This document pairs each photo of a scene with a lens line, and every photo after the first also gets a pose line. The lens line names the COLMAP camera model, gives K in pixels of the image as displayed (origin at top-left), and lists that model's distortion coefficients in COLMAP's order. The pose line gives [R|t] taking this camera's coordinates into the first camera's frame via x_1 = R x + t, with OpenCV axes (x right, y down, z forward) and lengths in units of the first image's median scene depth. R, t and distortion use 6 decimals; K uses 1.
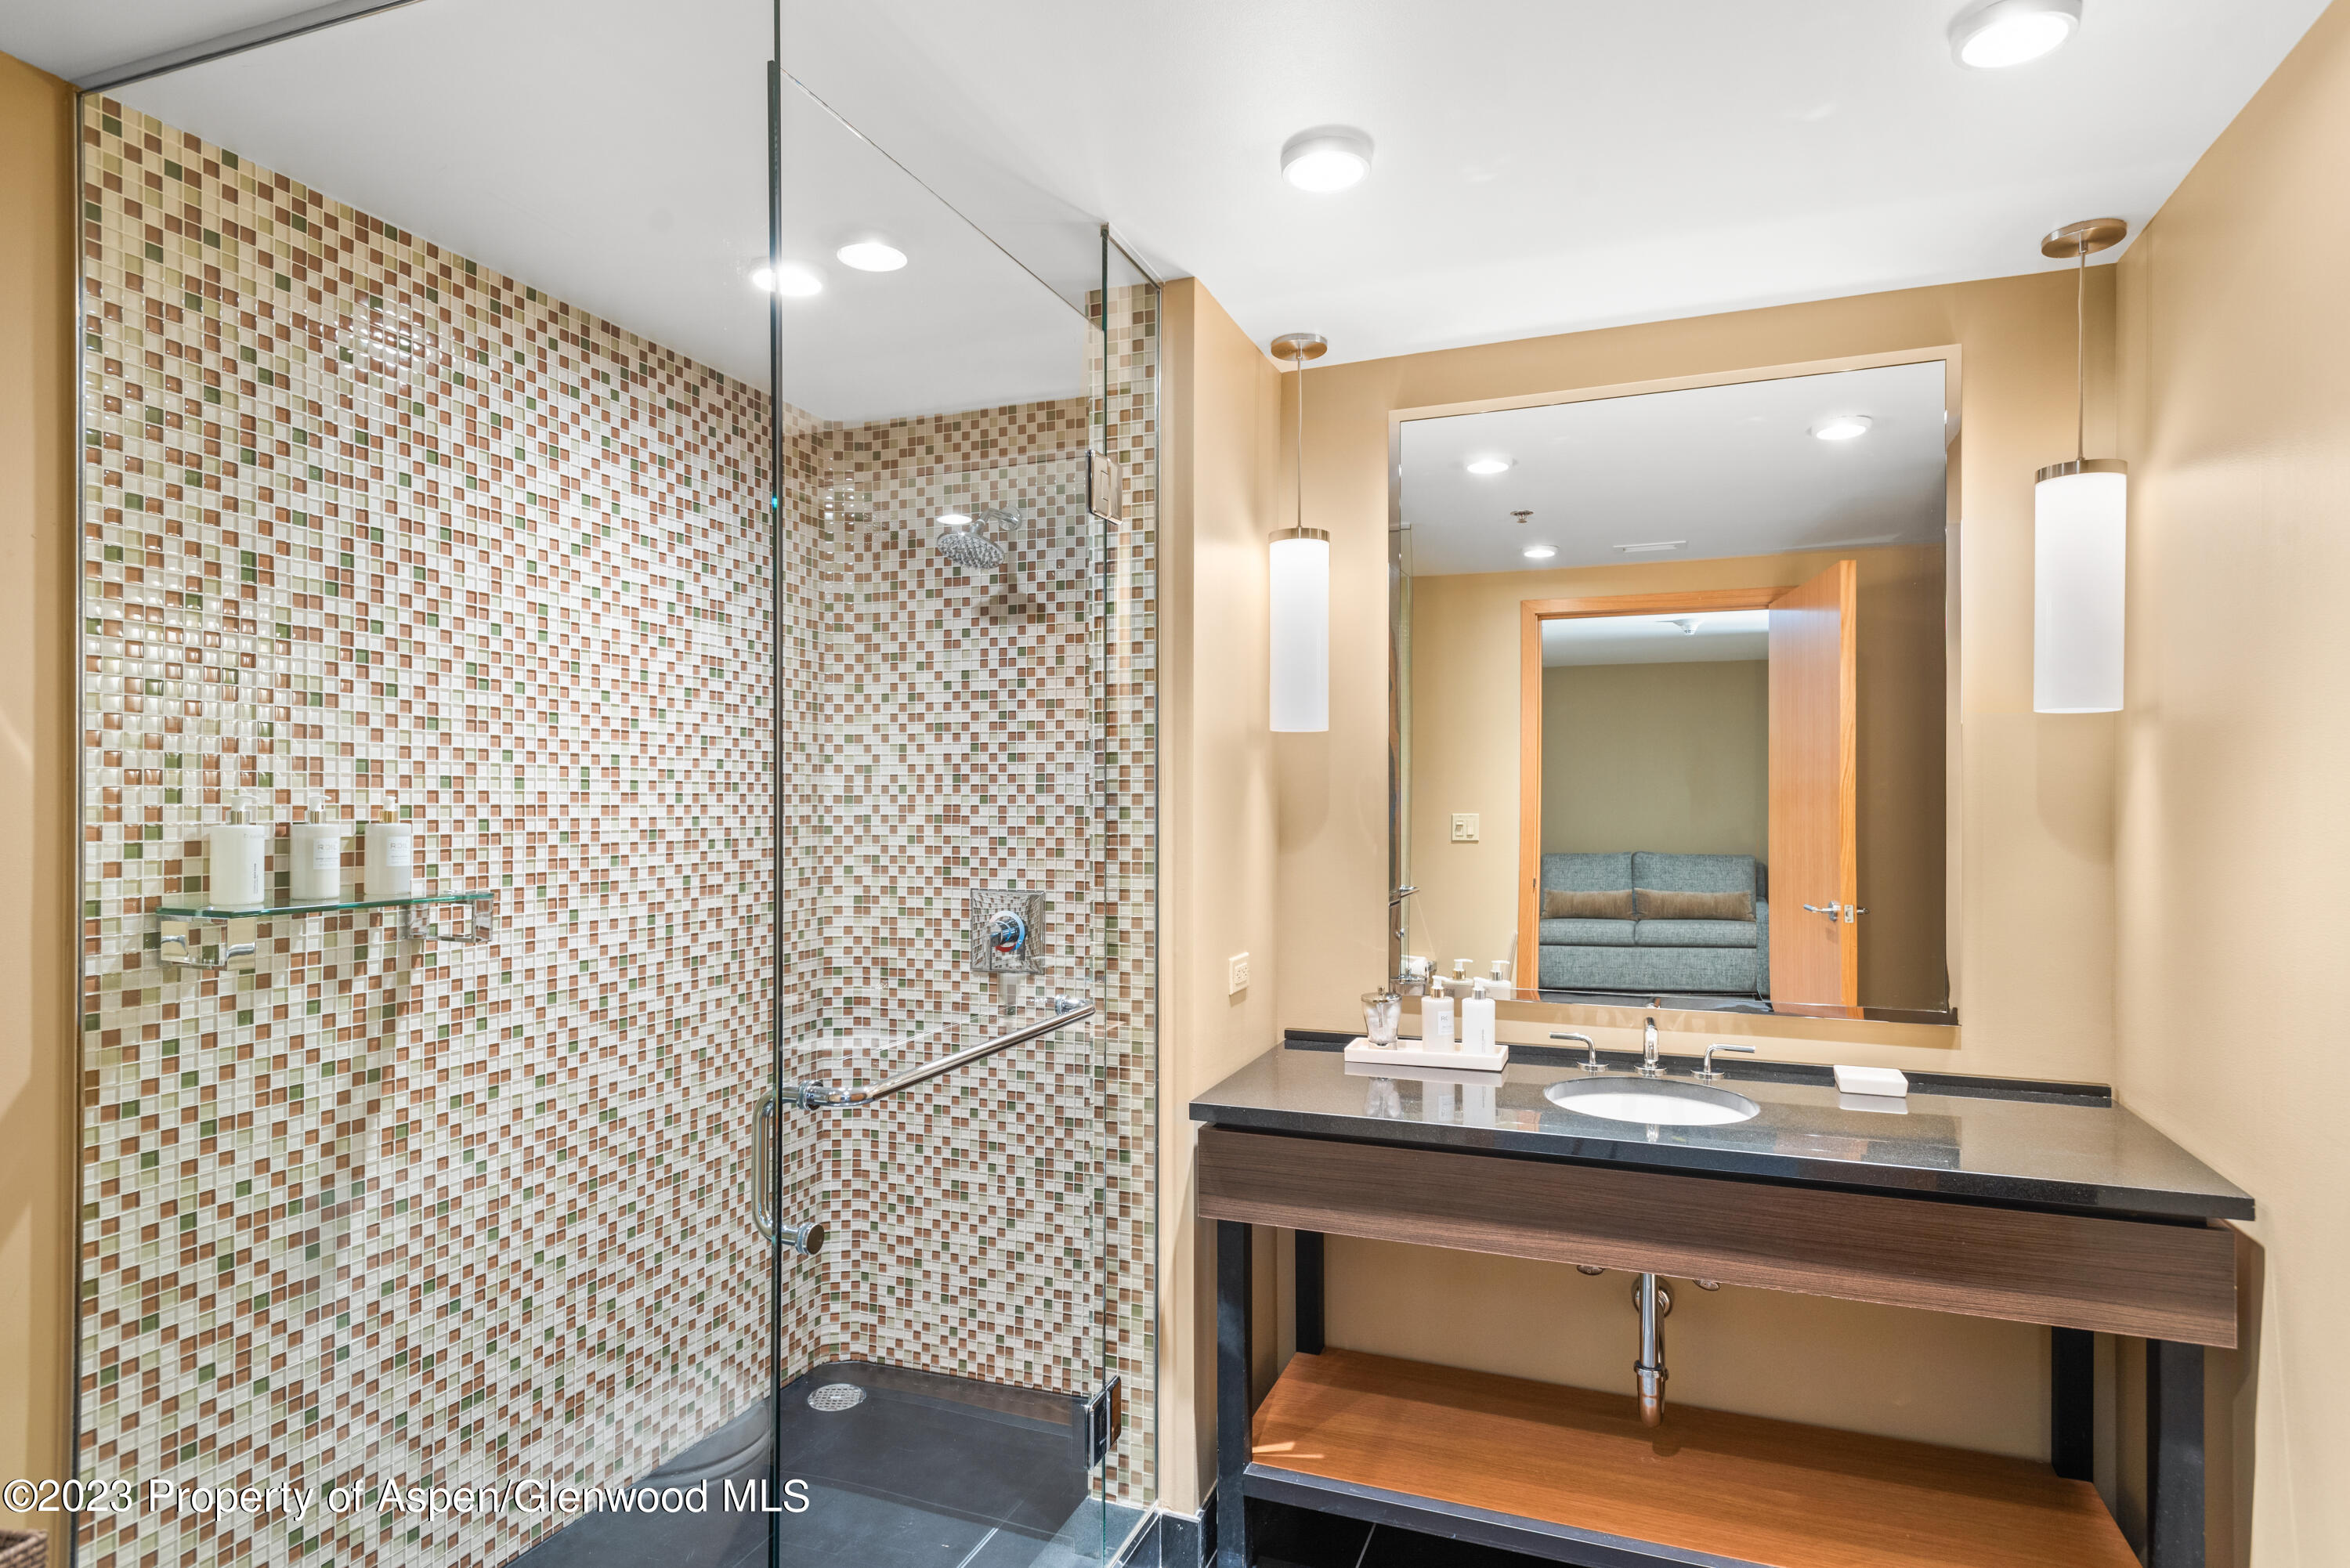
lens RADIAL K [[1298.5, 0, 1174.2], [0, 1298.5, 759.0], [0, 0, 1]] dist [0.029111, -0.000991]
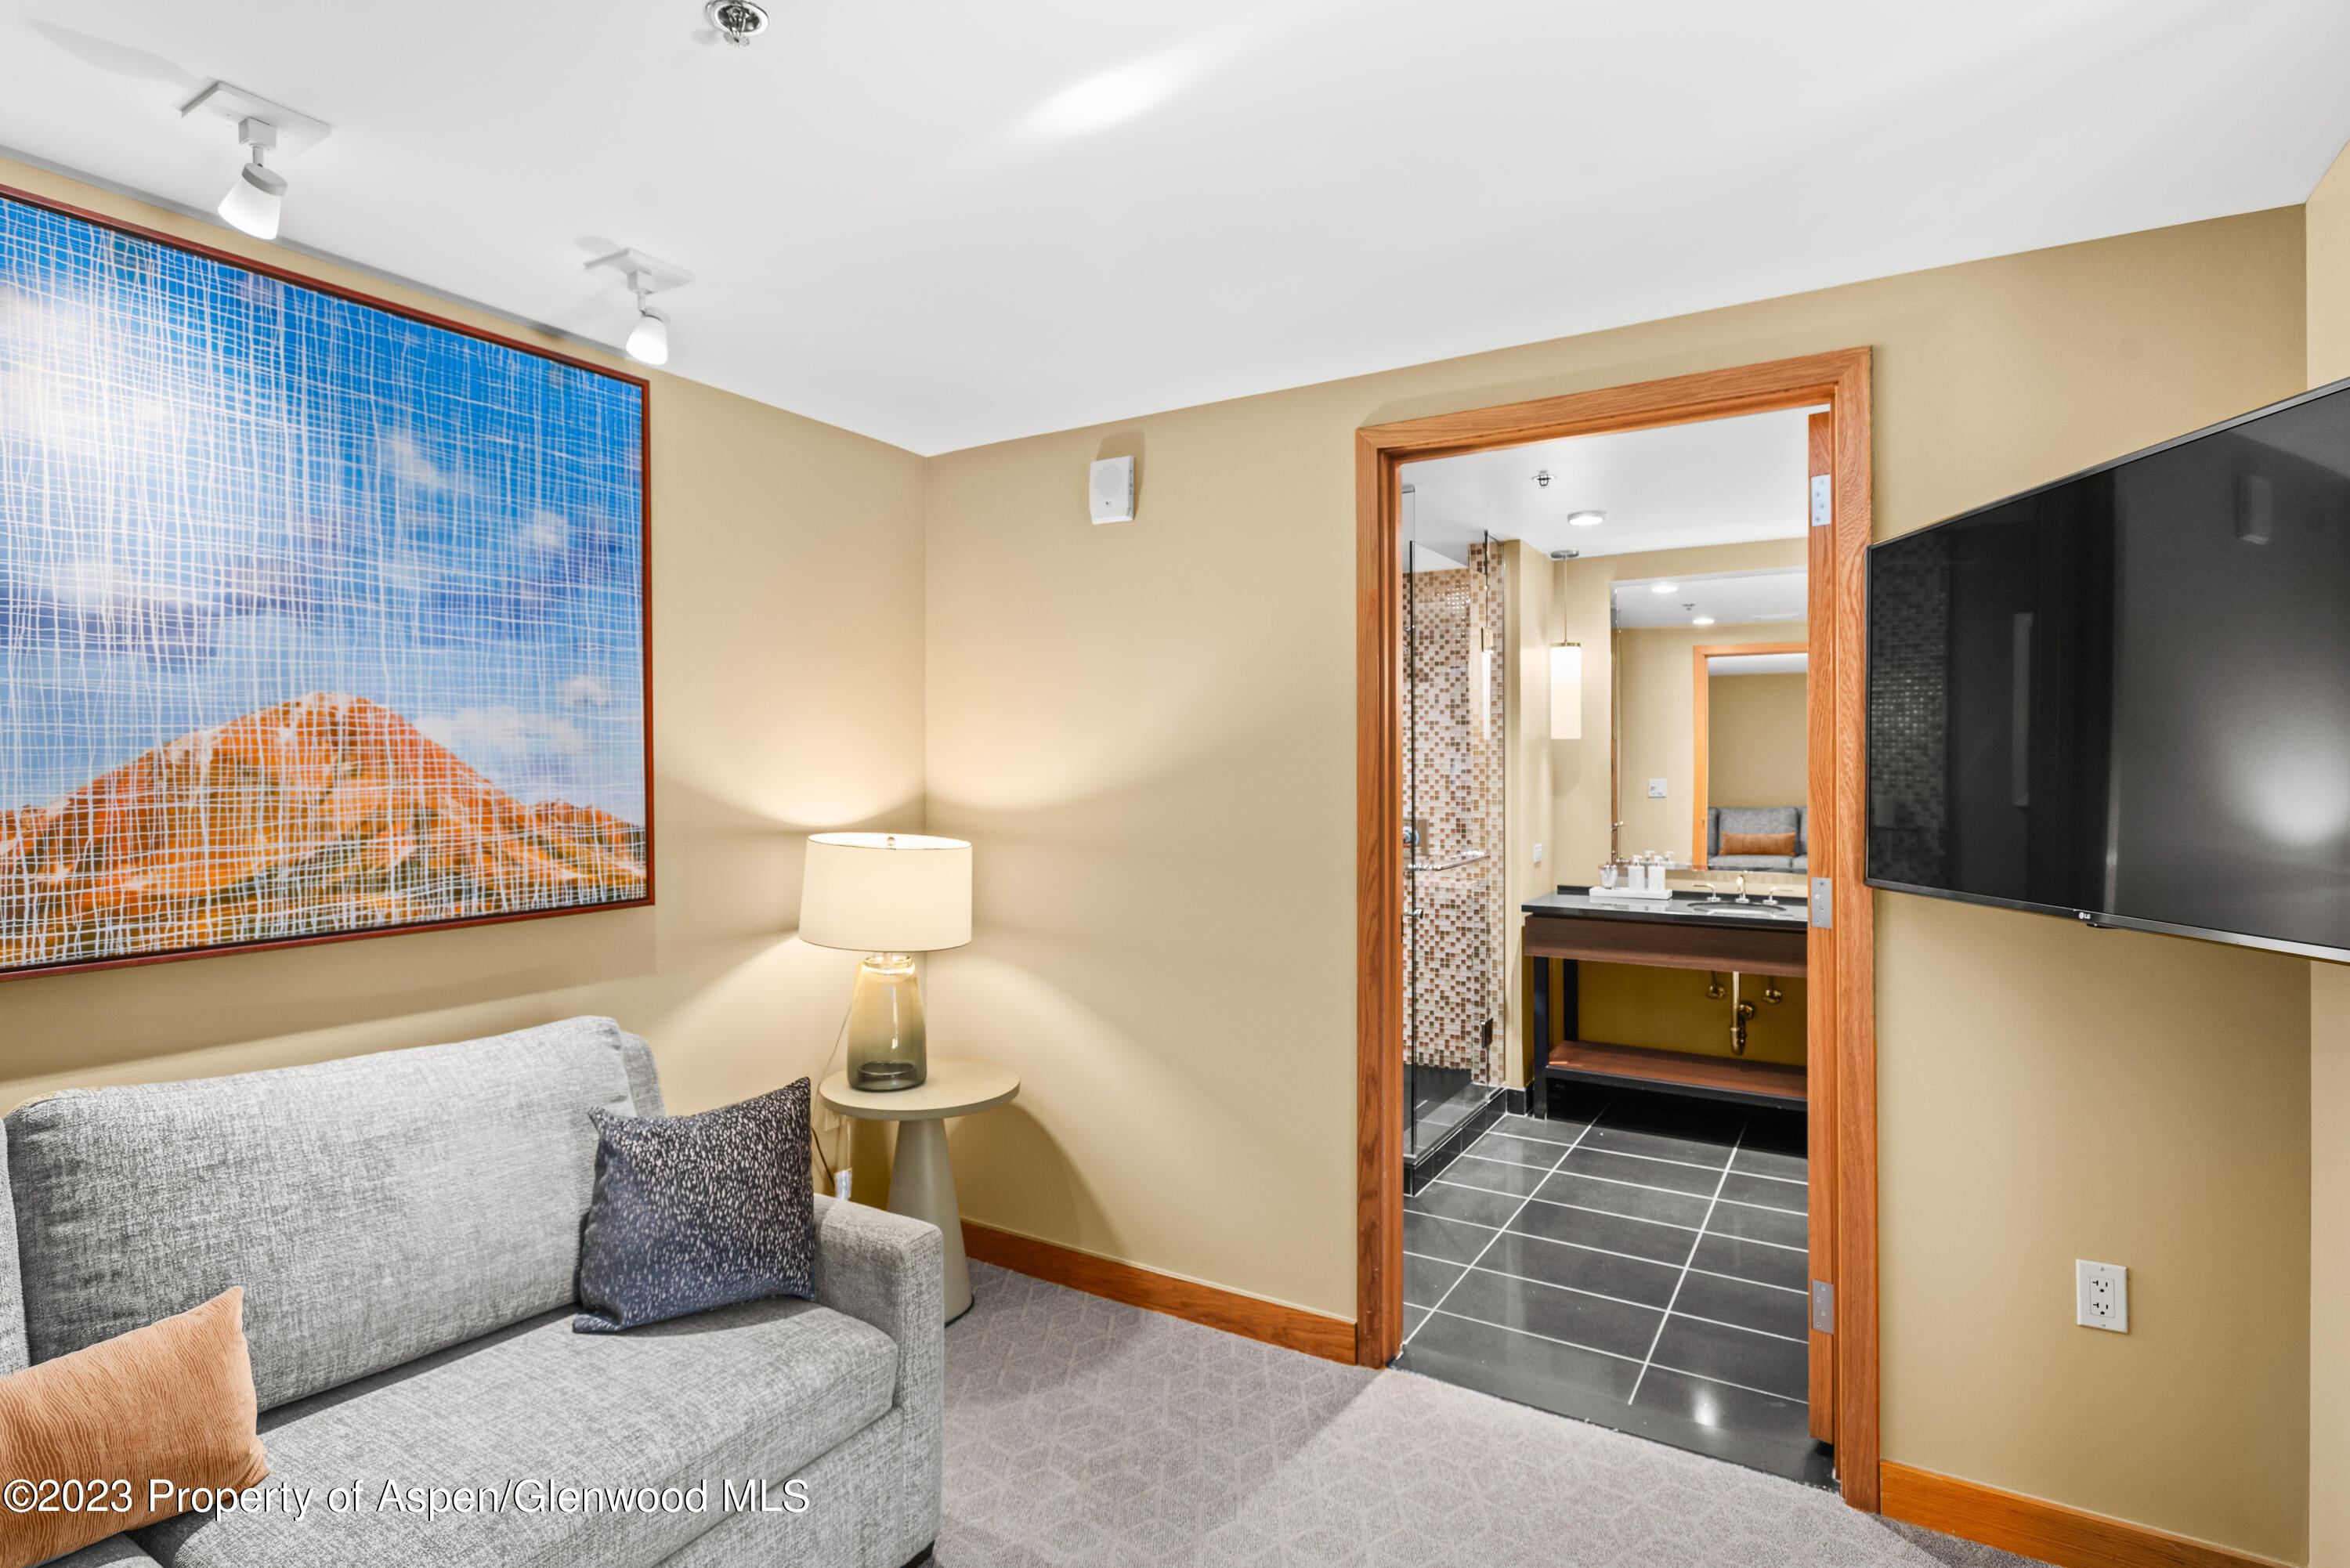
lens RADIAL K [[1184.5, 0, 1172.9], [0, 1184.5, 744.1], [0, 0, 1]] dist [-0.002826, -0.000278]
pose [[0.983940, -0.006678, -0.178374, -0.189361], [0.008923, 0.999891, 0.011789, -0.041385], [0.178276, -0.013192, 0.983892, -1.001088]]
